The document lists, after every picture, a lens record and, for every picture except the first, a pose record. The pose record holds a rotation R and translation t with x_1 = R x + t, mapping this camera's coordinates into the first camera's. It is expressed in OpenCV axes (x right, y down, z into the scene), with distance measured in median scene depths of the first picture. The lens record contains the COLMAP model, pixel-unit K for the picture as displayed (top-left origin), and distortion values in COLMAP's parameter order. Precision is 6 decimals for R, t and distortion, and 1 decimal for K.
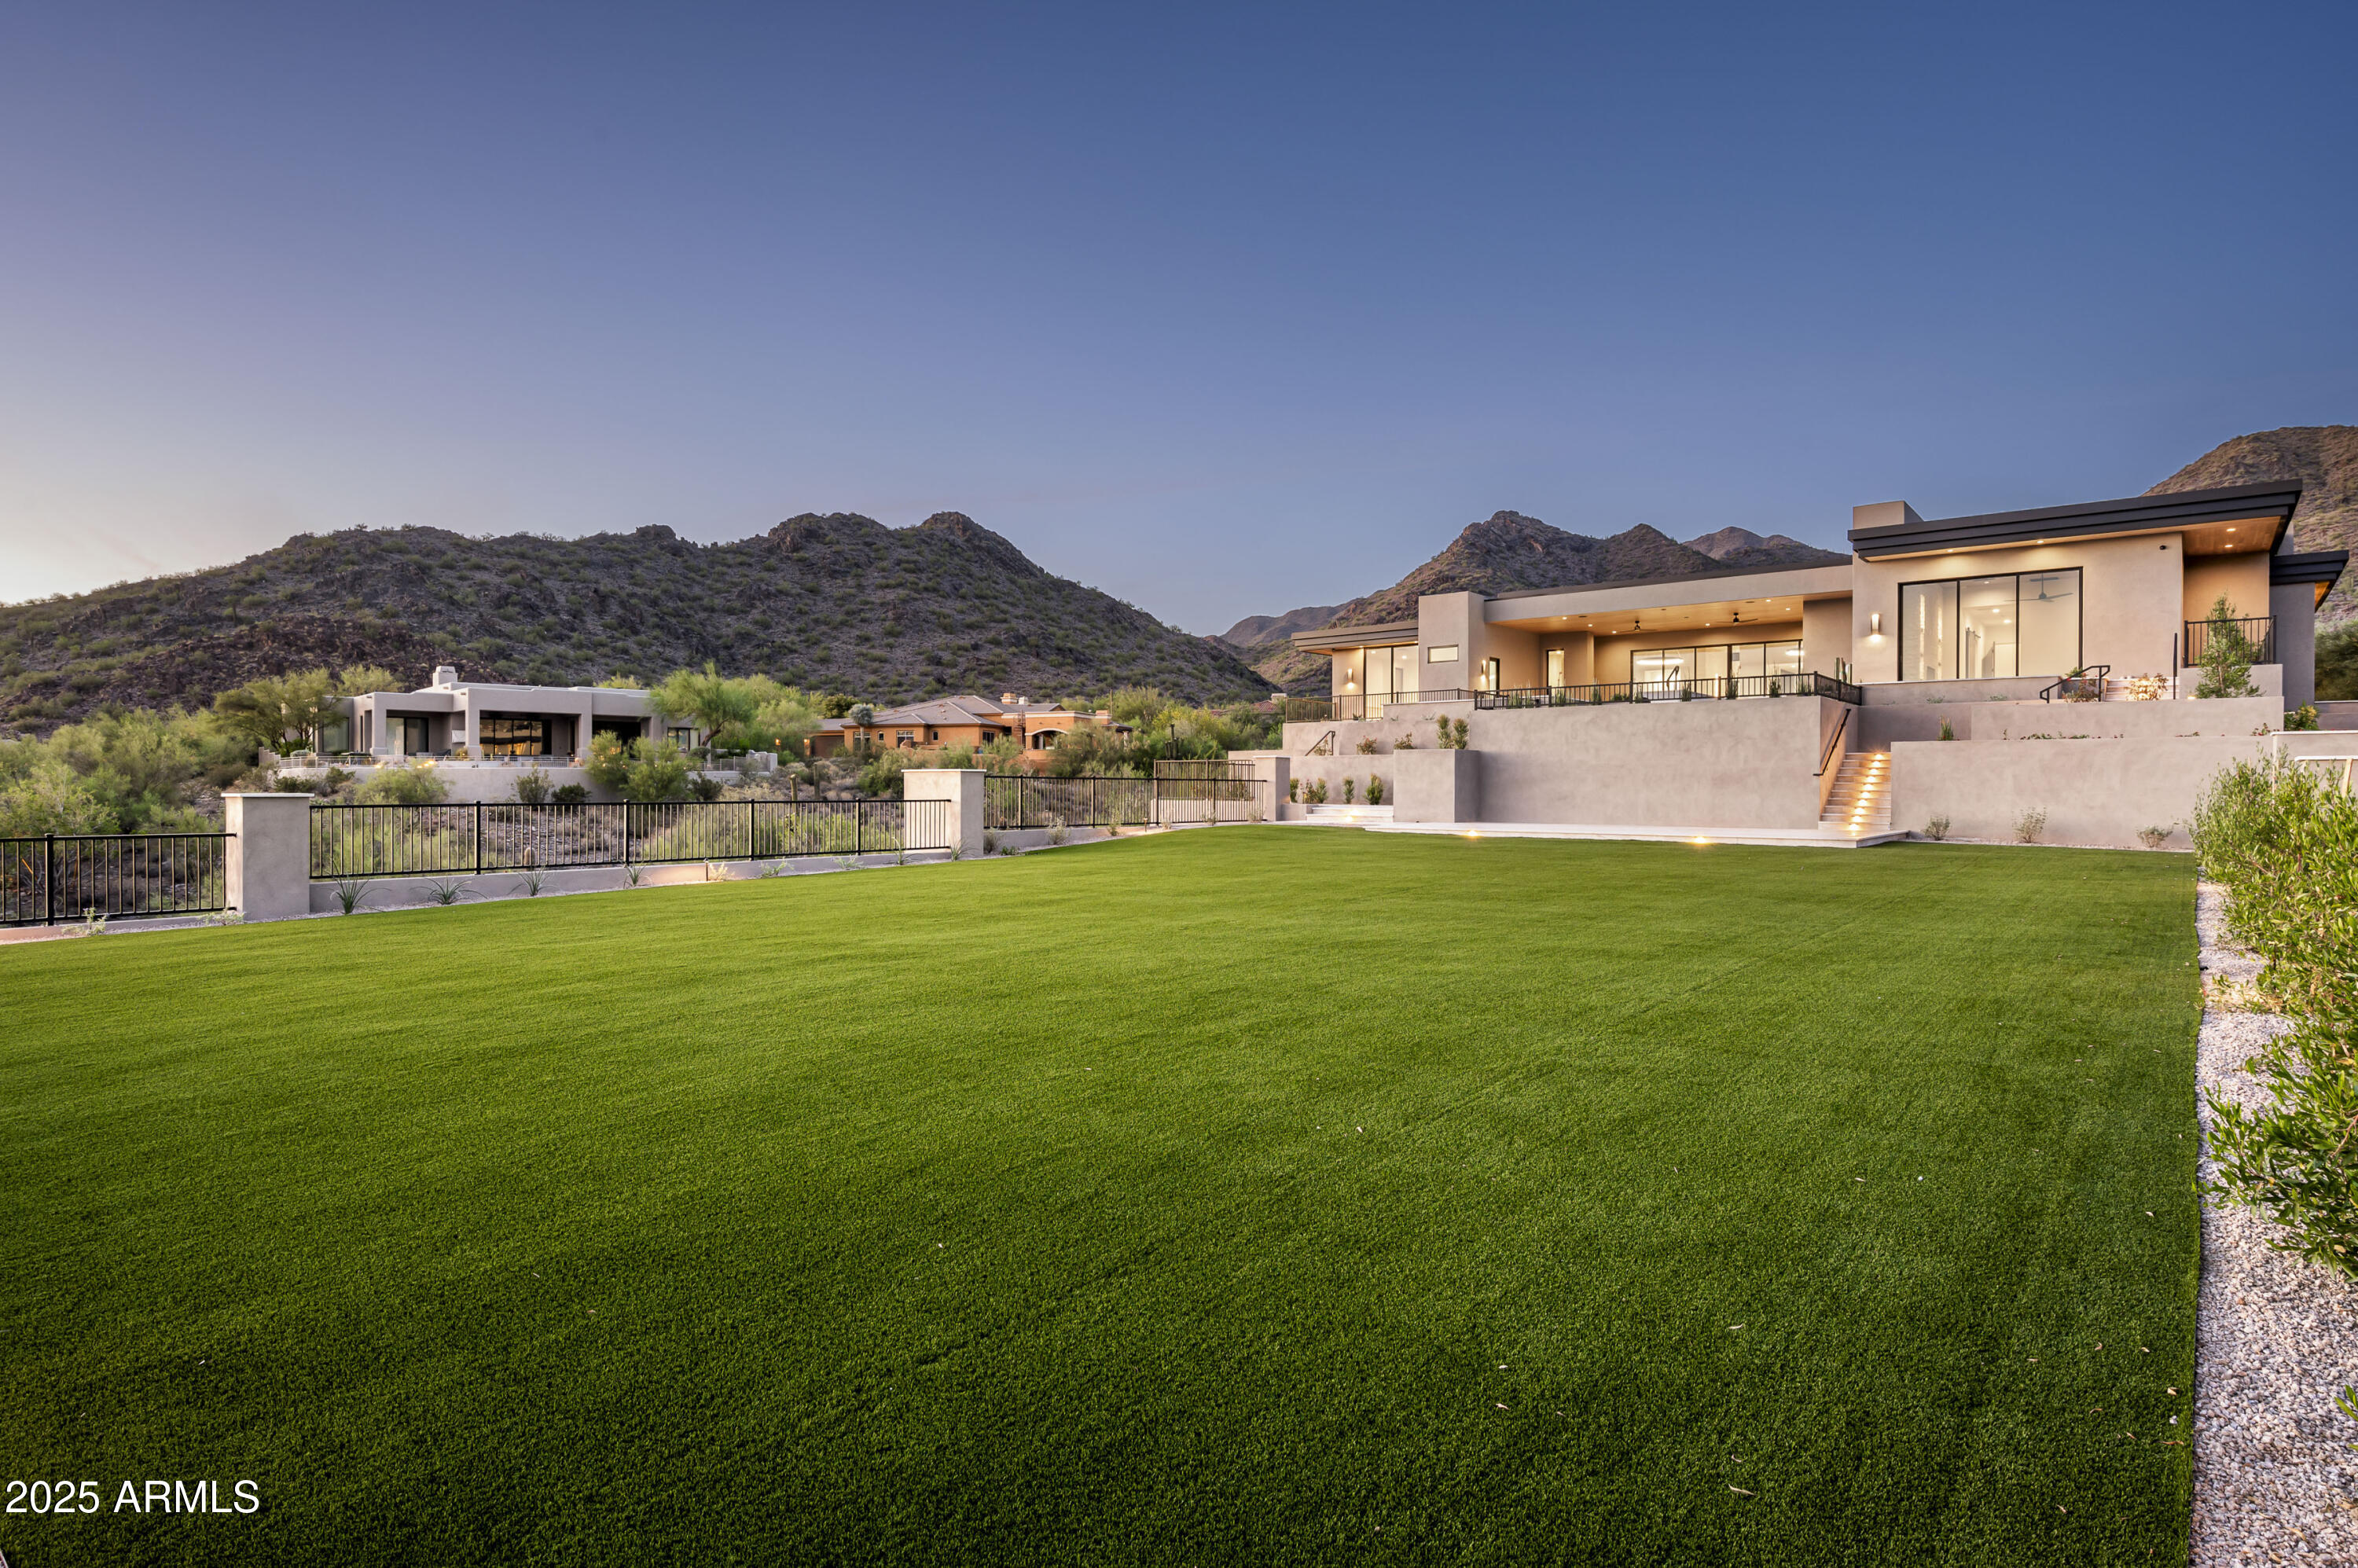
lens RADIAL K [[1211.2, 0, 1181.1], [0, 1211.2, 780.8], [0, 0, 1]] dist [-0.004743, -0.000784]
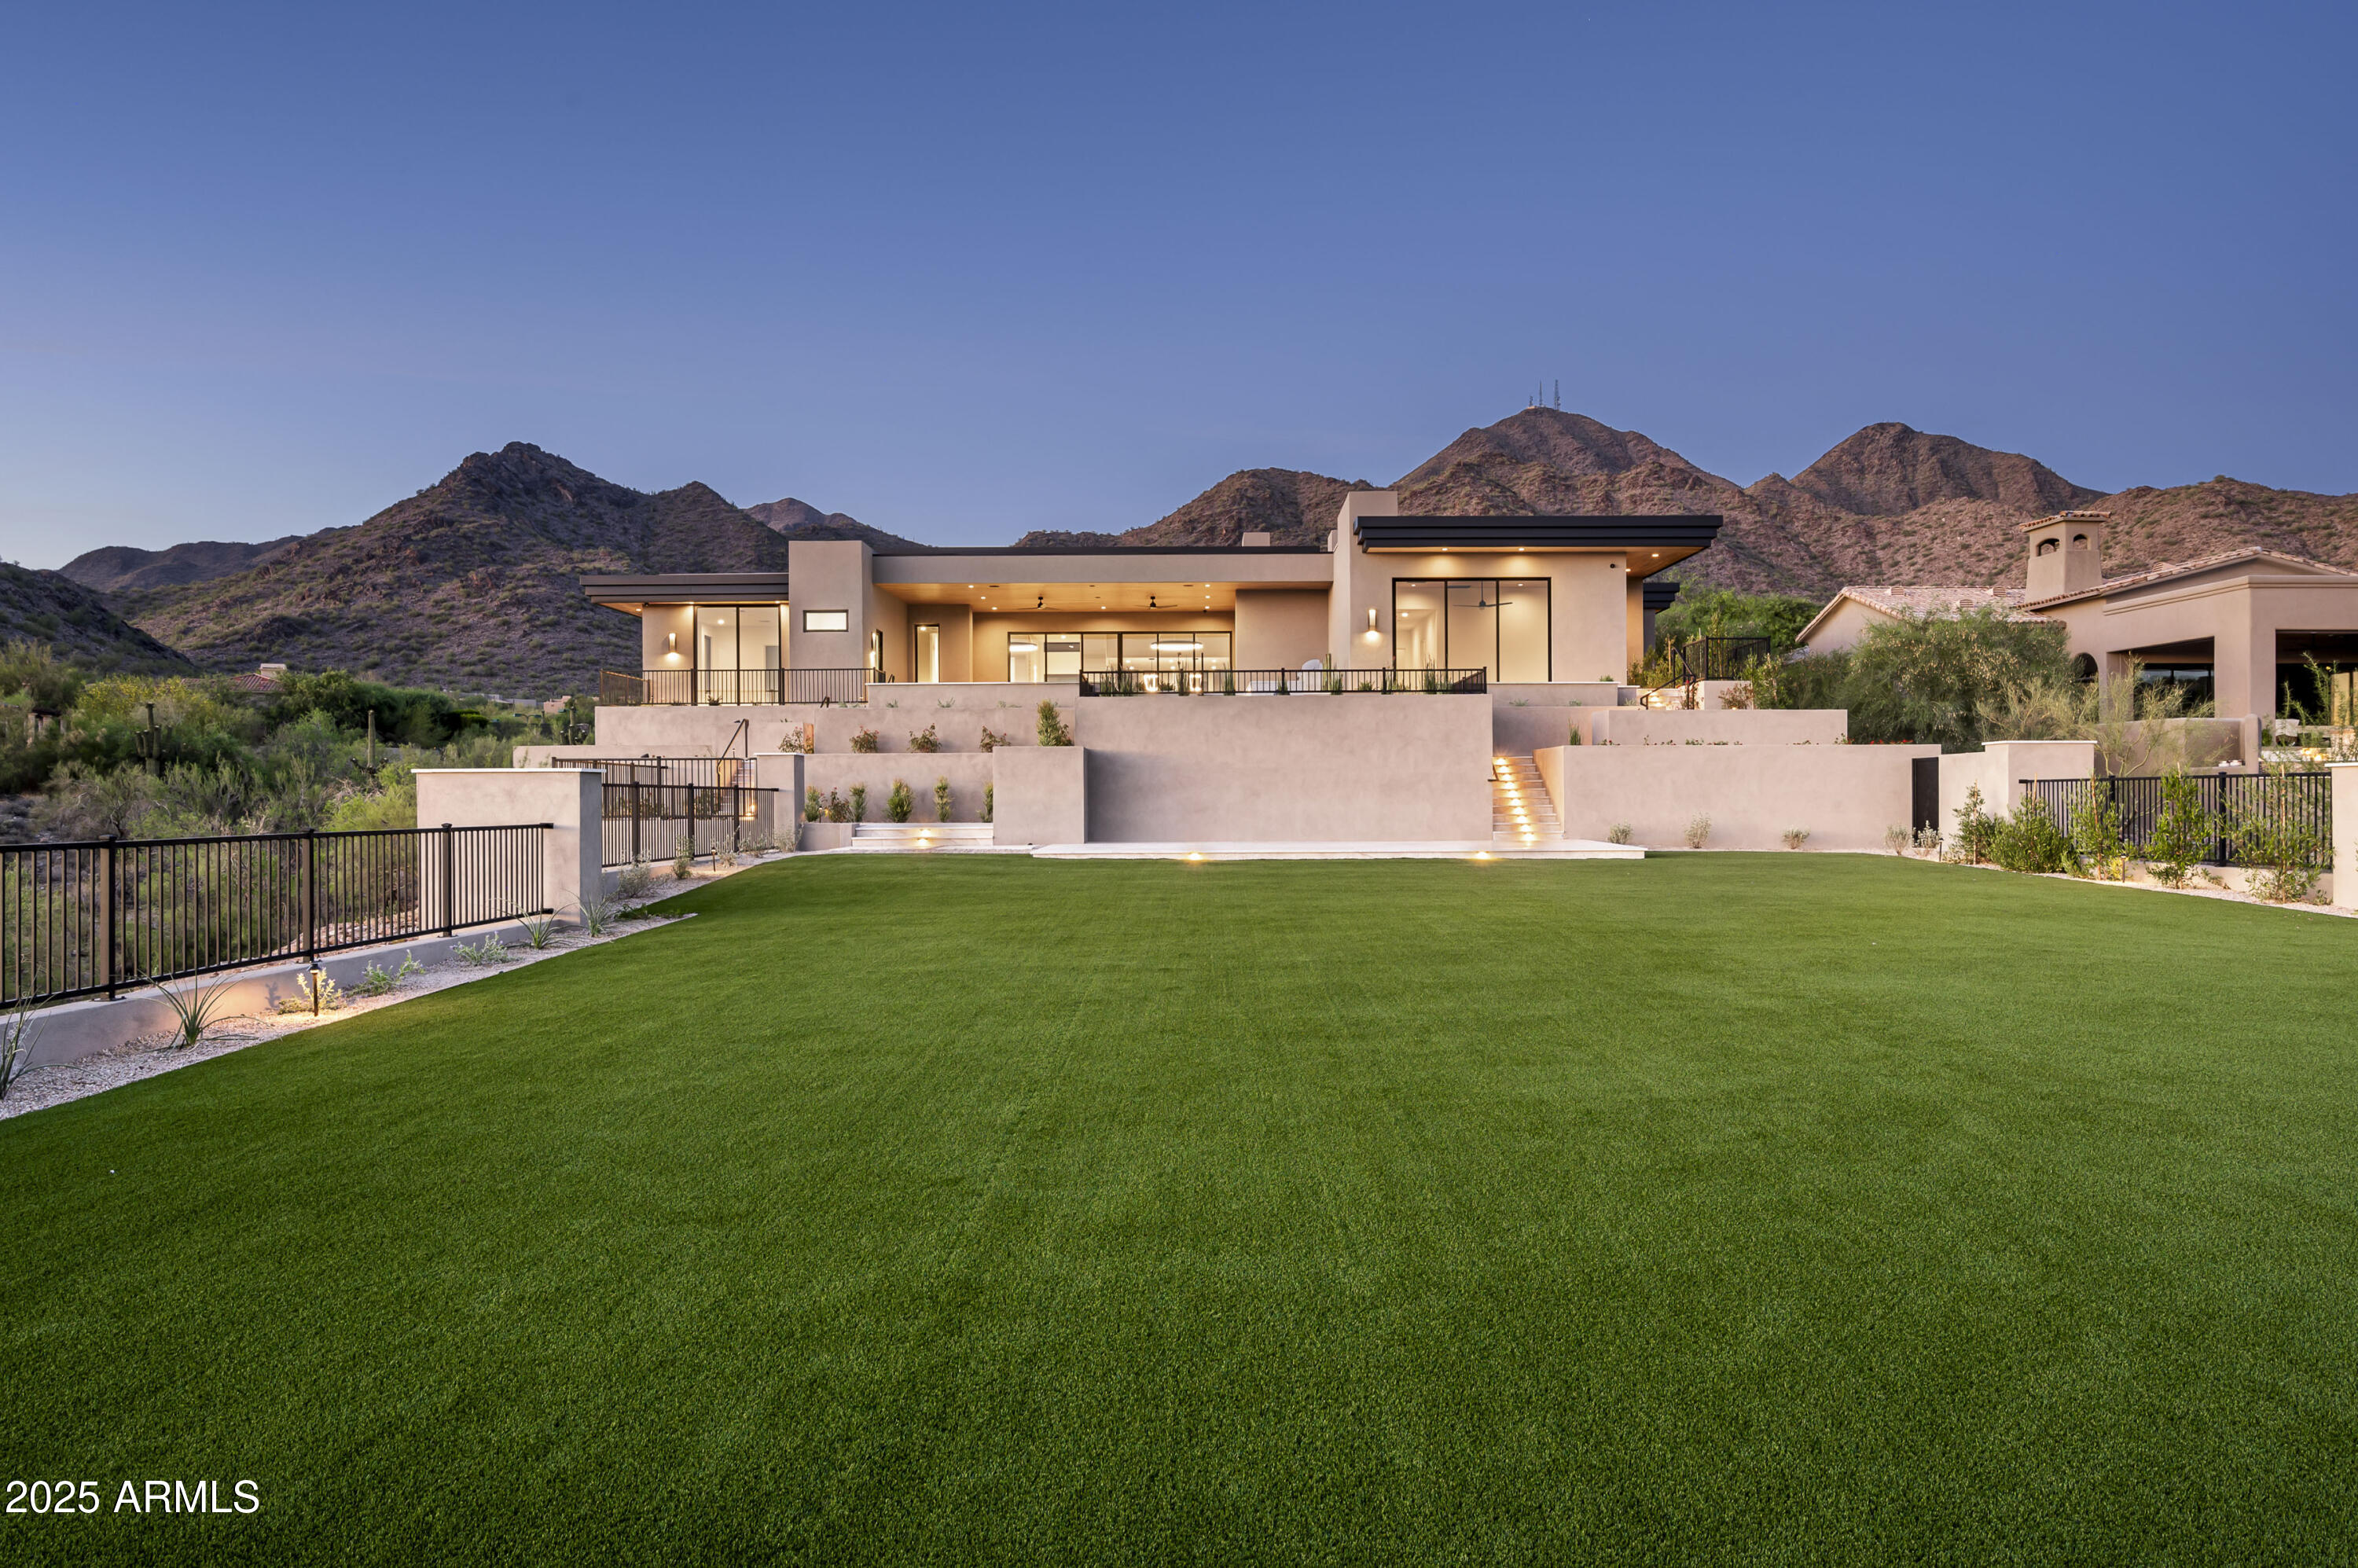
lens RADIAL K [[1481.8, 0, 1178.5], [0, 1481.8, 788.7], [0, 0, 1]] dist [-0.007823, -0.000801]
pose [[0.775409, -0.002488, 0.631454, -0.264860], [0.003483, 0.999994, -0.000336, 0.000499], [-0.631449, 0.002459, 0.775413, 0.207927]]
